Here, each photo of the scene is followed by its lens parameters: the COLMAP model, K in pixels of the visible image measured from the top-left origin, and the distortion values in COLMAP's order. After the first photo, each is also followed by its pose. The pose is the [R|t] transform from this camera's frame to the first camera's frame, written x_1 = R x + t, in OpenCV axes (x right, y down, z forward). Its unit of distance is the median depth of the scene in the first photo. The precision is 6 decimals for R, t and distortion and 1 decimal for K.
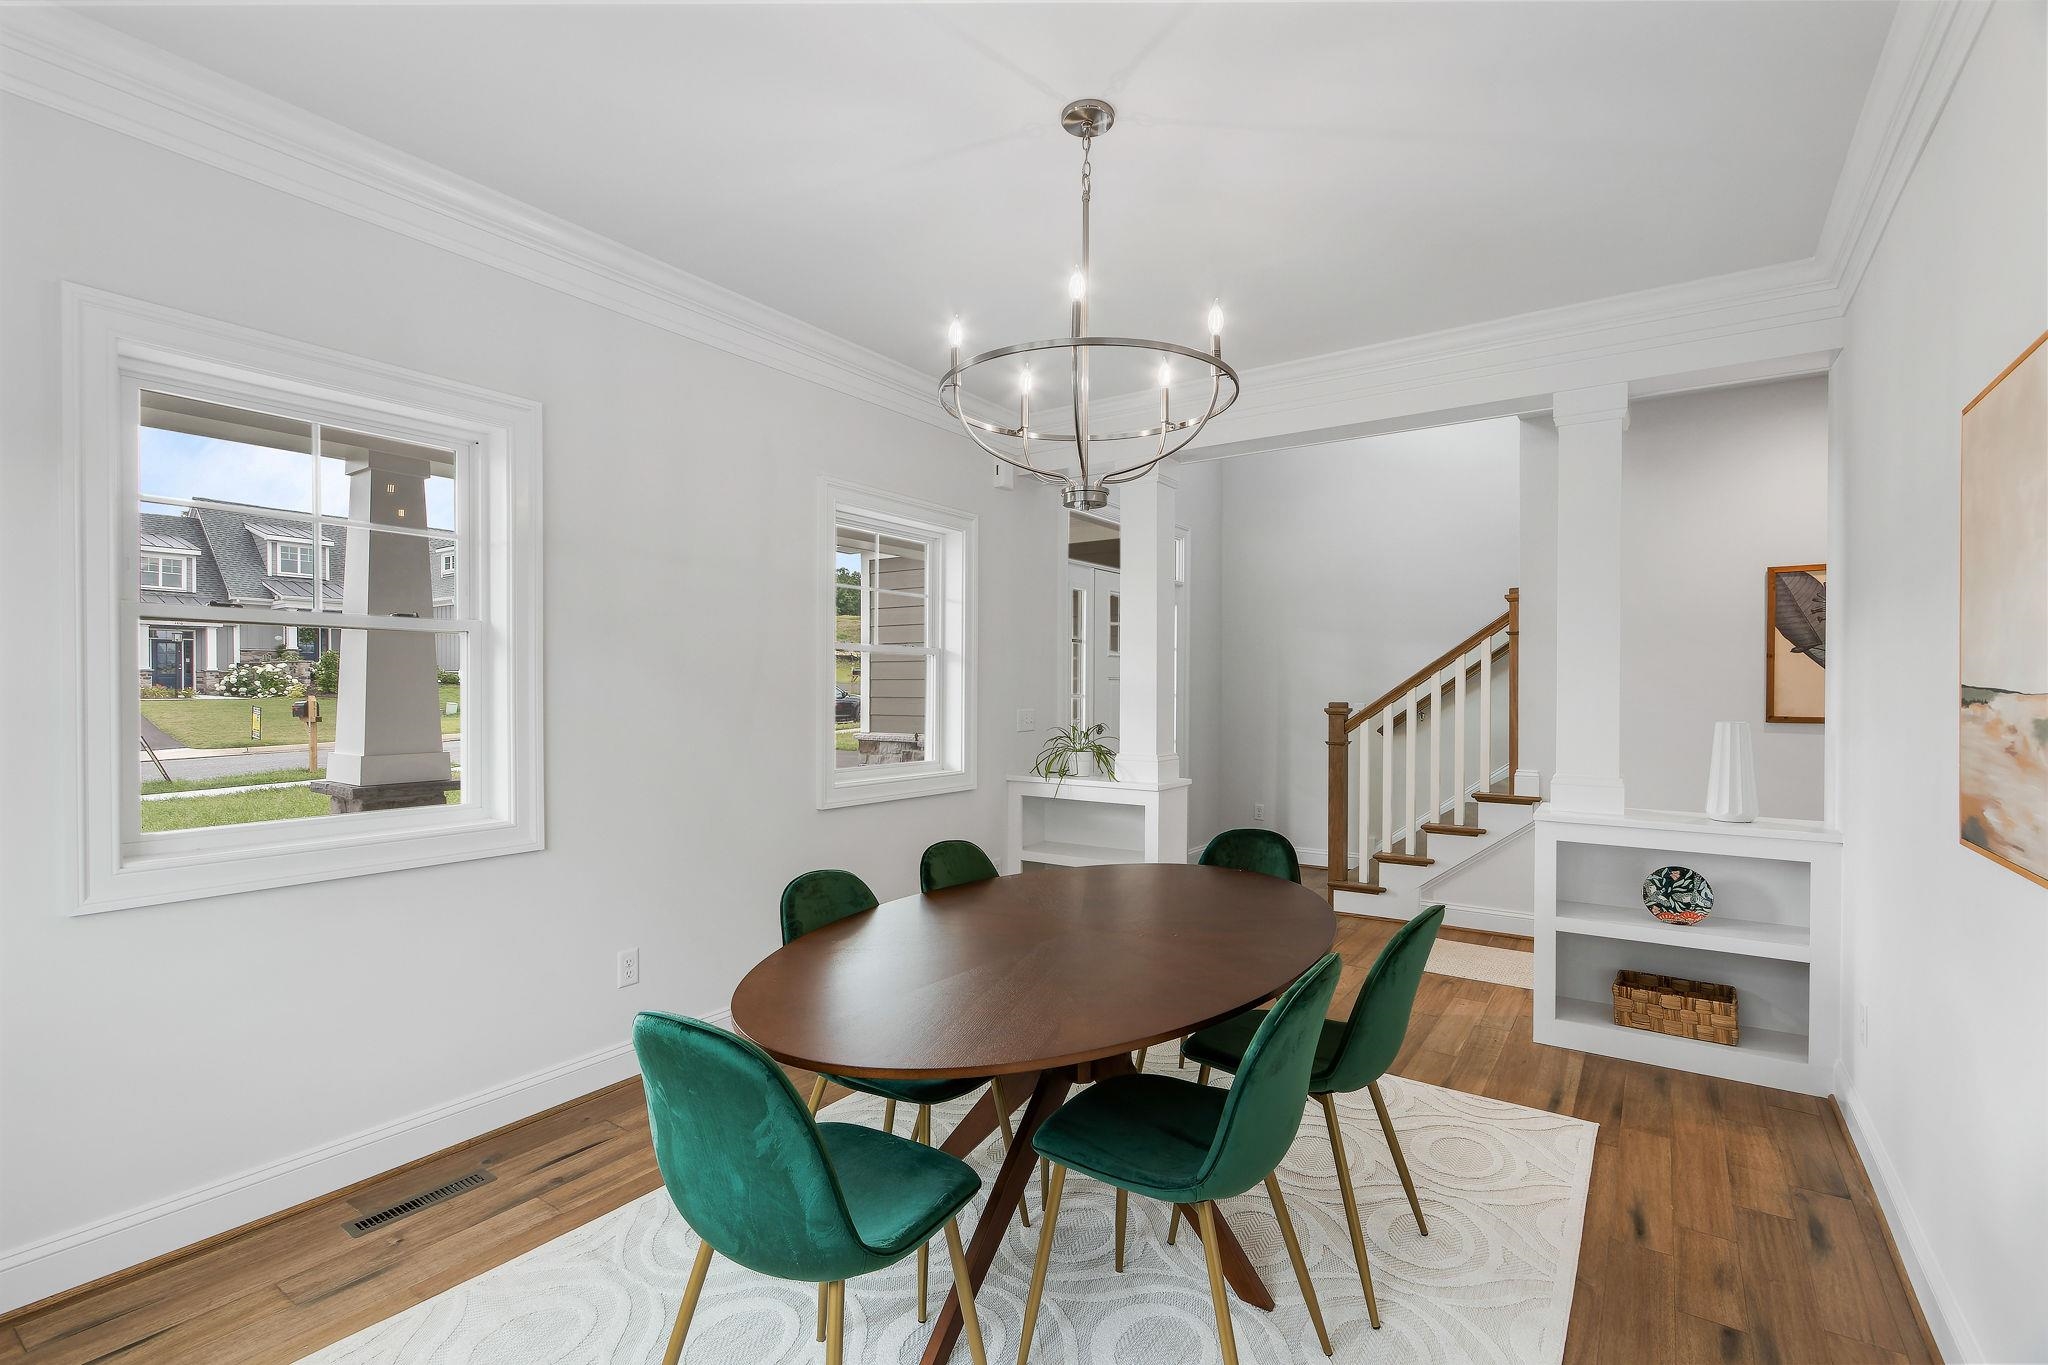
lens RADIAL K [[946.3, 0, 1017.2], [0, 946.3, 687.4], [0, 0, 1]] dist [-0.001479, 0.000490]
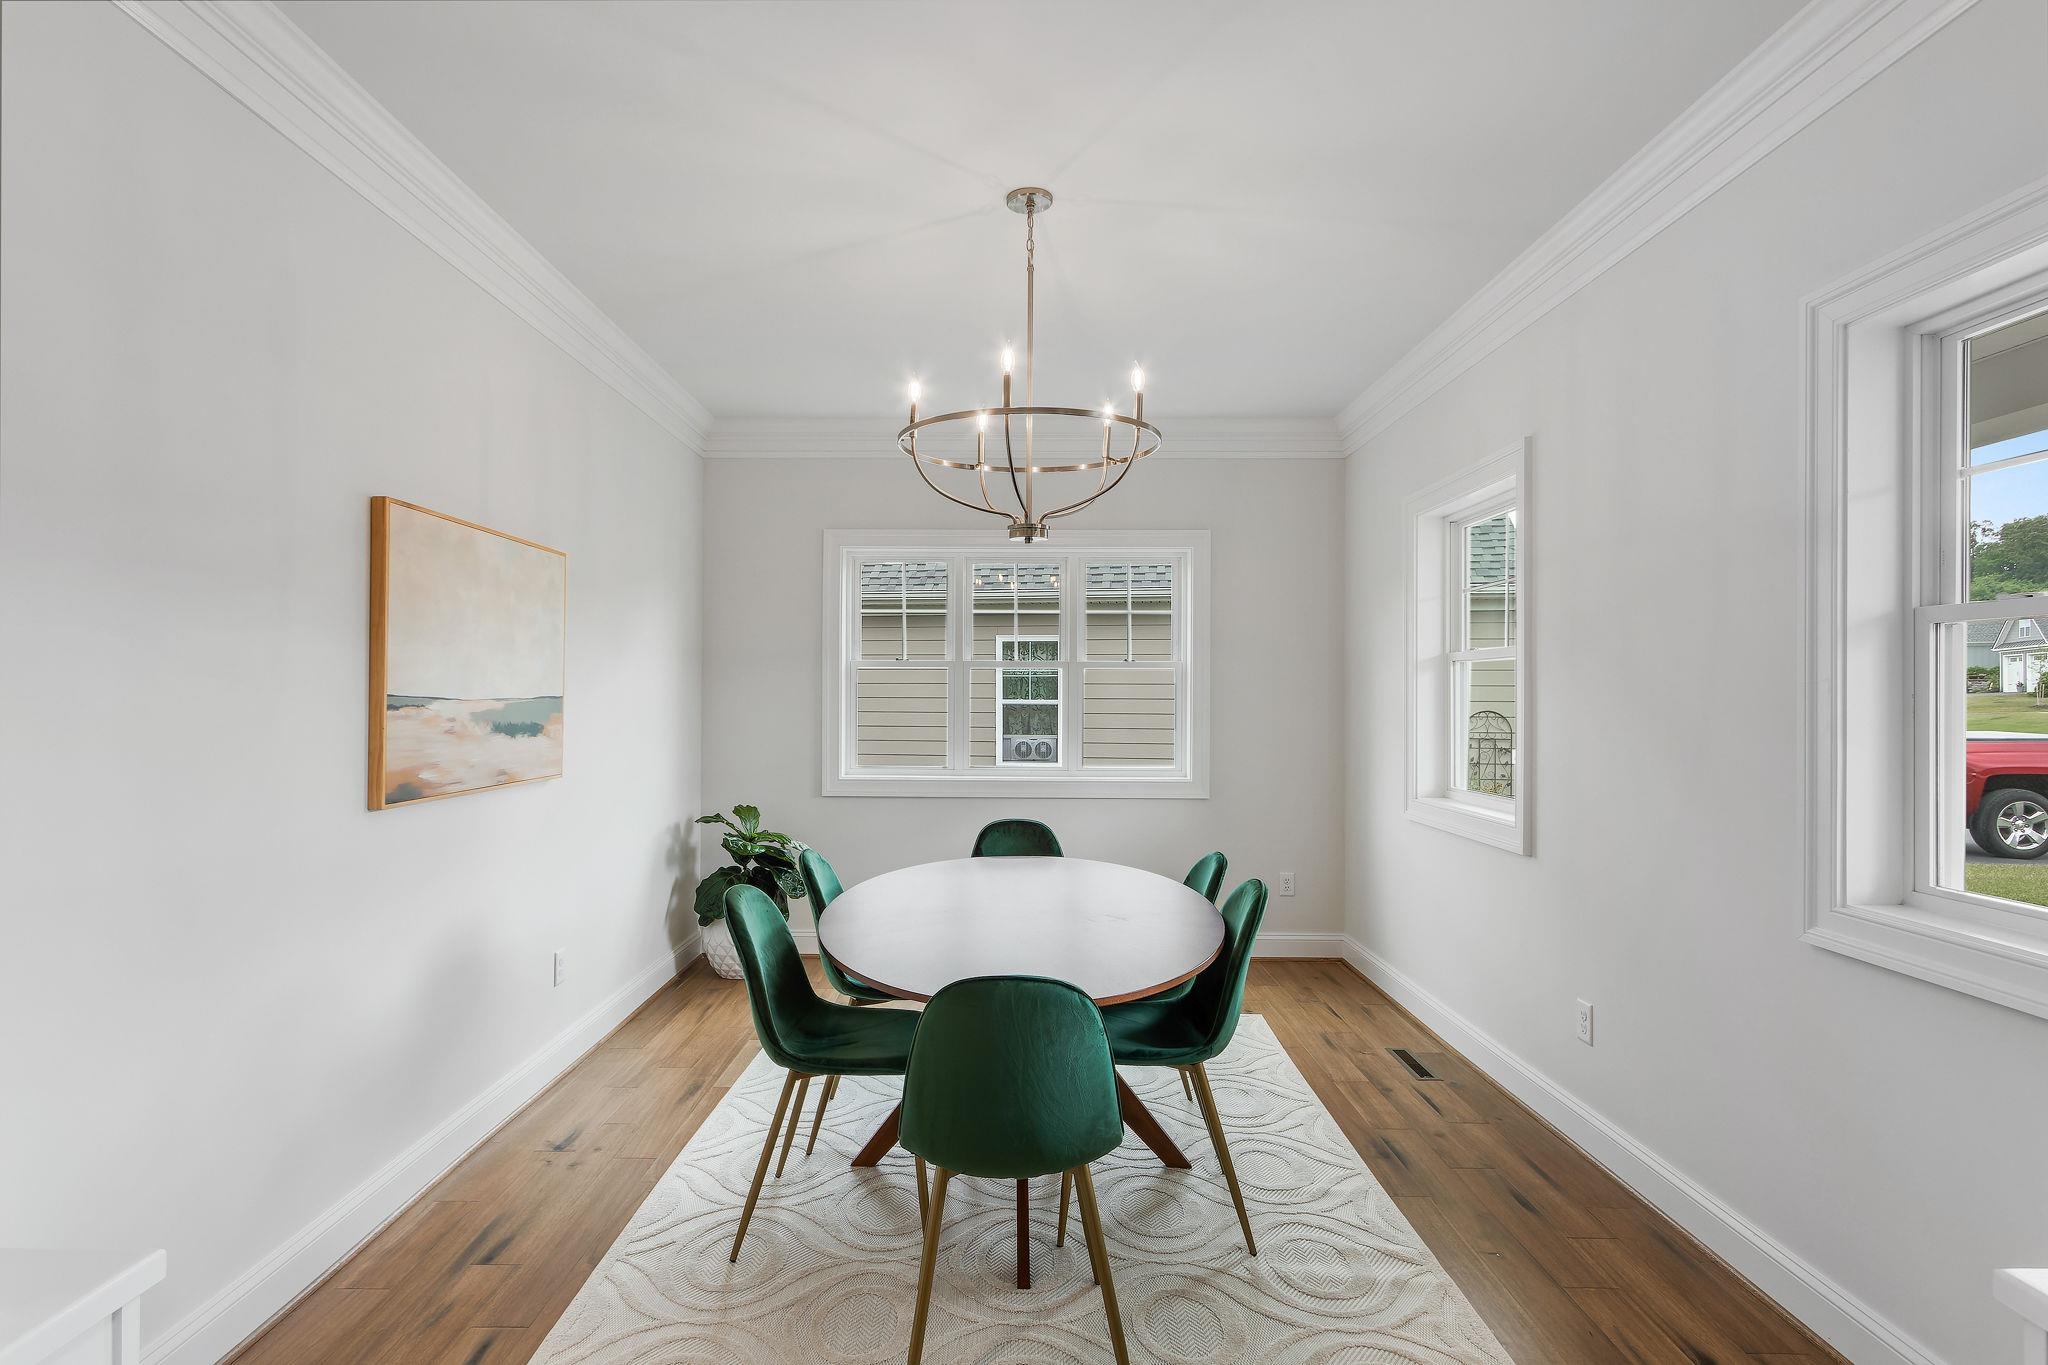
lens RADIAL K [[1007.7, 0, 1017.1], [0, 1007.7, 689.8], [0, 0, 1]] dist [-0.008839, 0.000188]
pose [[-0.820957, -0.016060, -0.570764, 0.867971], [-0.014782, 0.999867, -0.006872, -0.011024], [0.570798, 0.002796, -0.821085, 2.205323]]
